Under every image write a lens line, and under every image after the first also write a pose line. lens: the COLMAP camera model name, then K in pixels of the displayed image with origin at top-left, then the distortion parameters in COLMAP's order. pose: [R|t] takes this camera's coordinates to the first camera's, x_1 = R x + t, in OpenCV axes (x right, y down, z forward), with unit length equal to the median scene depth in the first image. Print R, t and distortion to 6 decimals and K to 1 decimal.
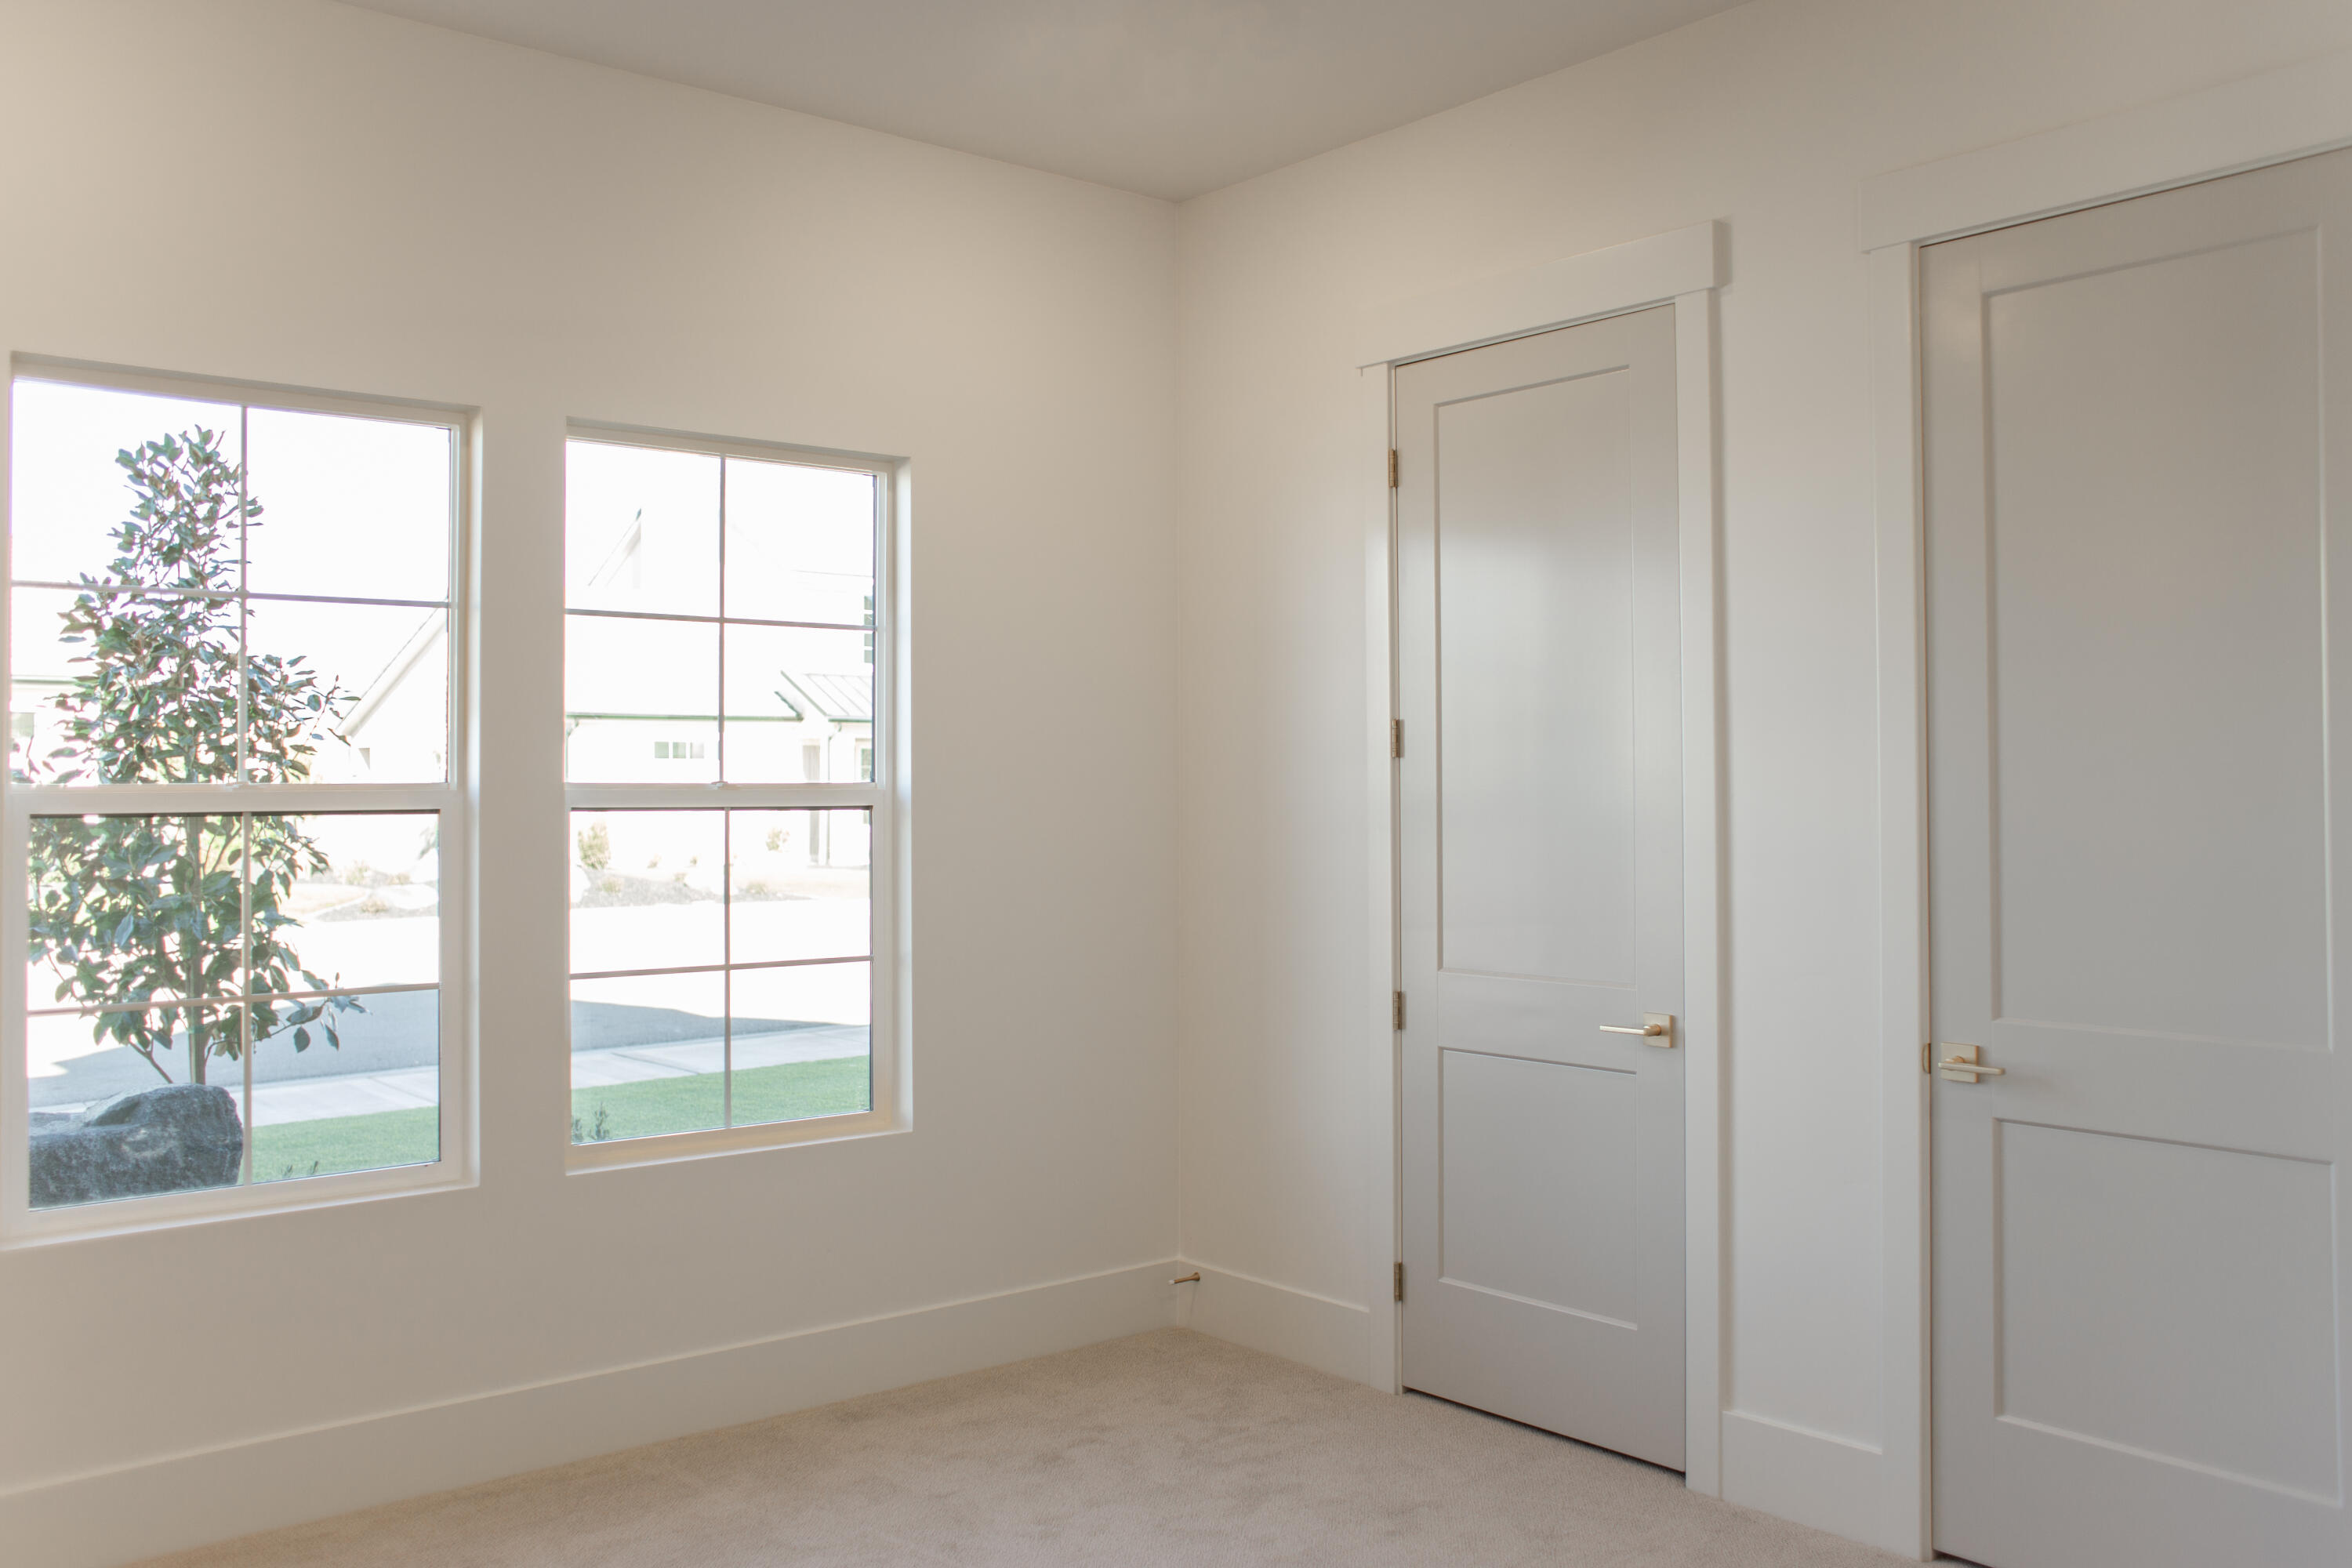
lens RADIAL K [[1924.2, 0, 1178.5], [0, 1924.2, 815.3], [0, 0, 1]] dist [-0.009458, 0.000962]
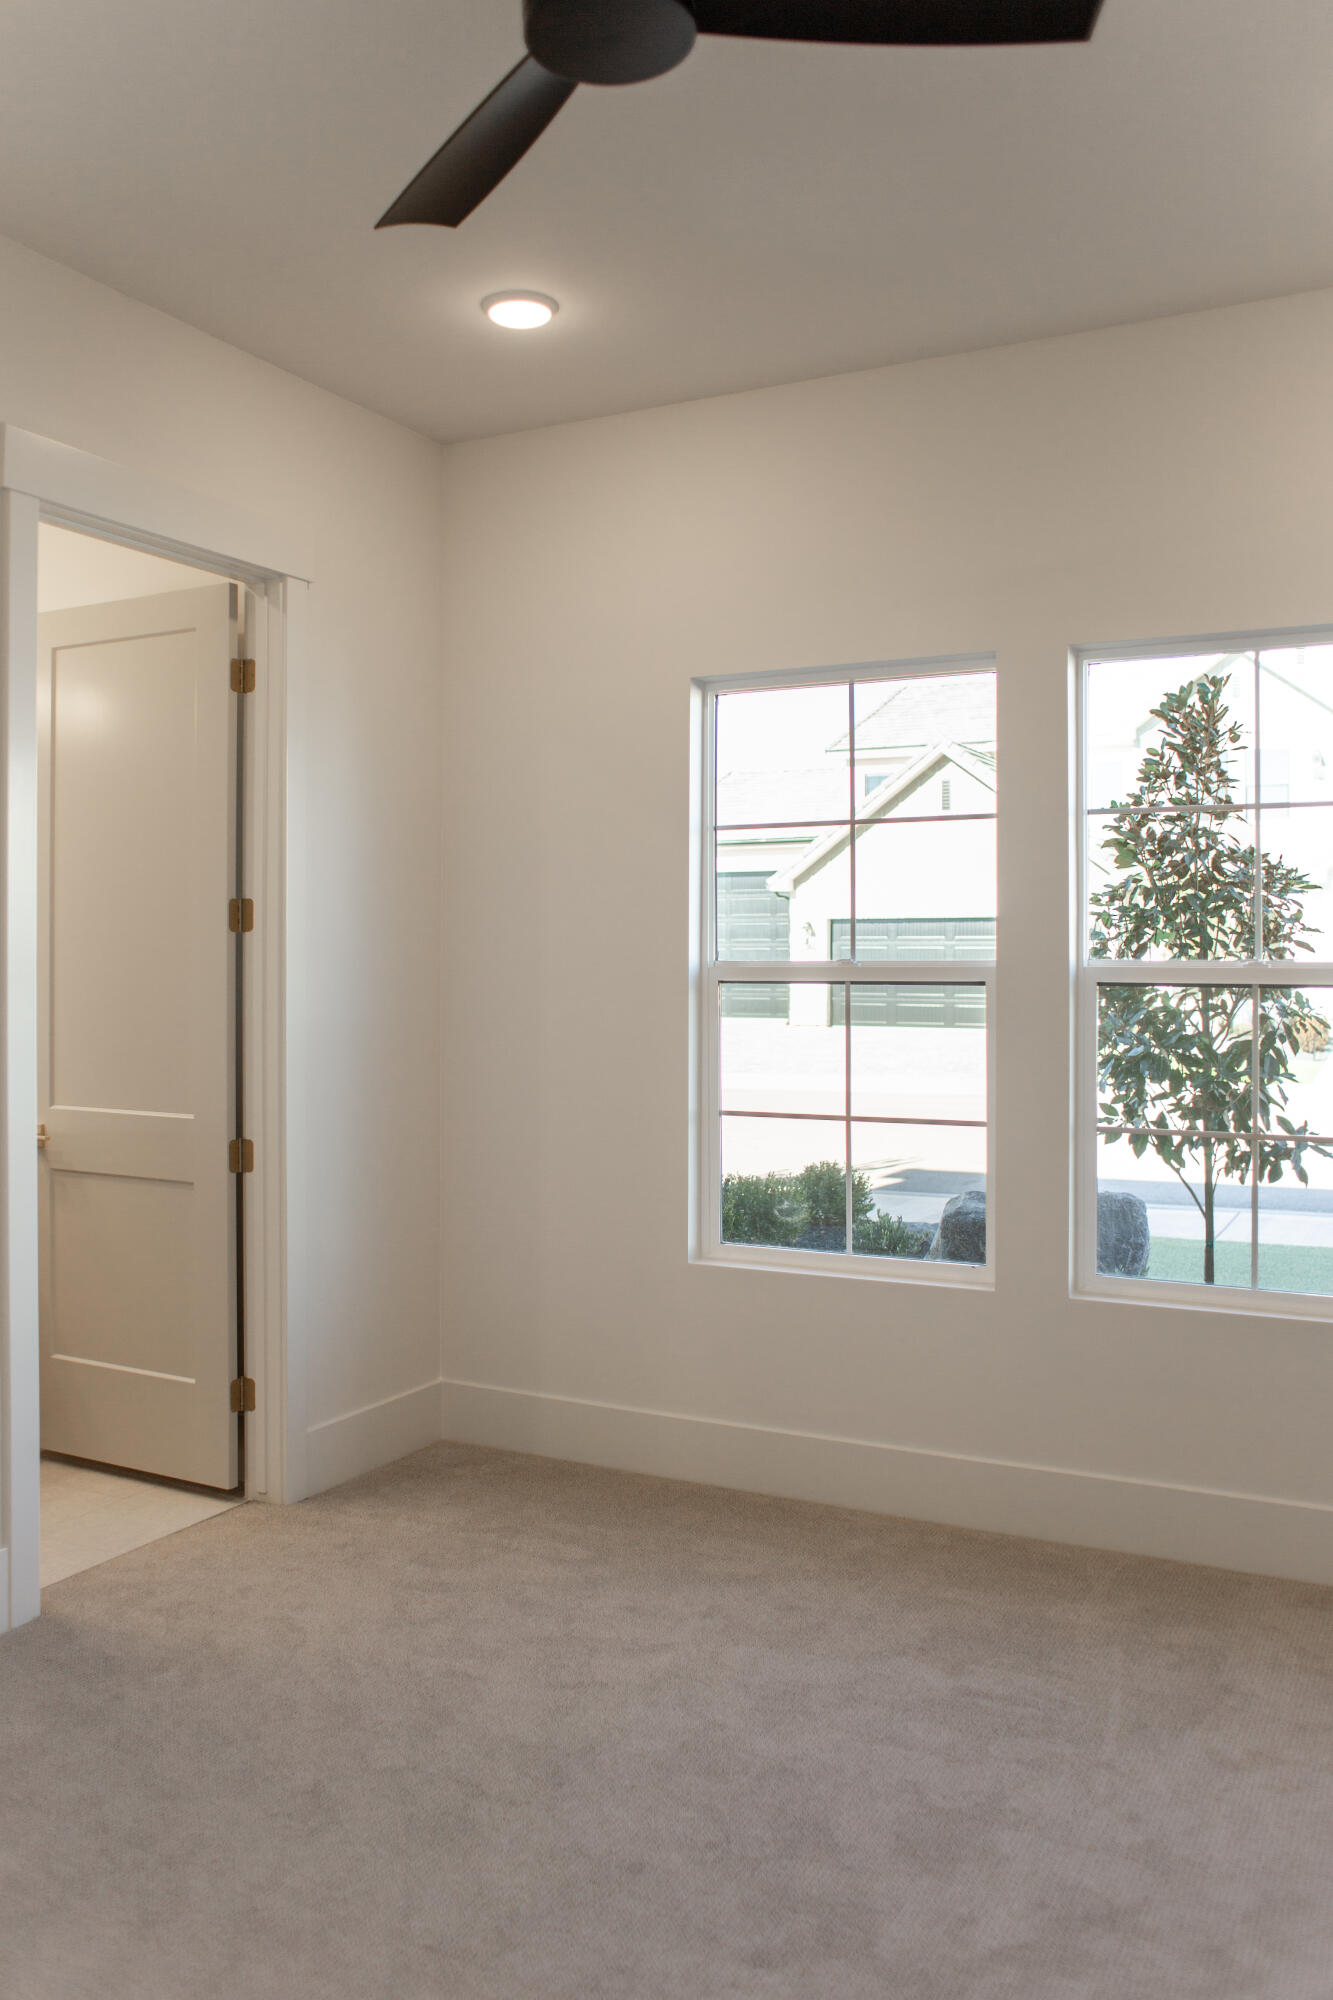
lens RADIAL K [[1609.5, 0, 623.3], [0, 1609.5, 987.1], [0, 0, 1]] dist [-0.058990, 0.080266]
pose [[0.364112, 0.010244, -0.931299, 0.364334], [-0.006706, 0.999942, 0.008377, -0.004929], [0.931331, 0.003195, 0.364160, 0.298579]]
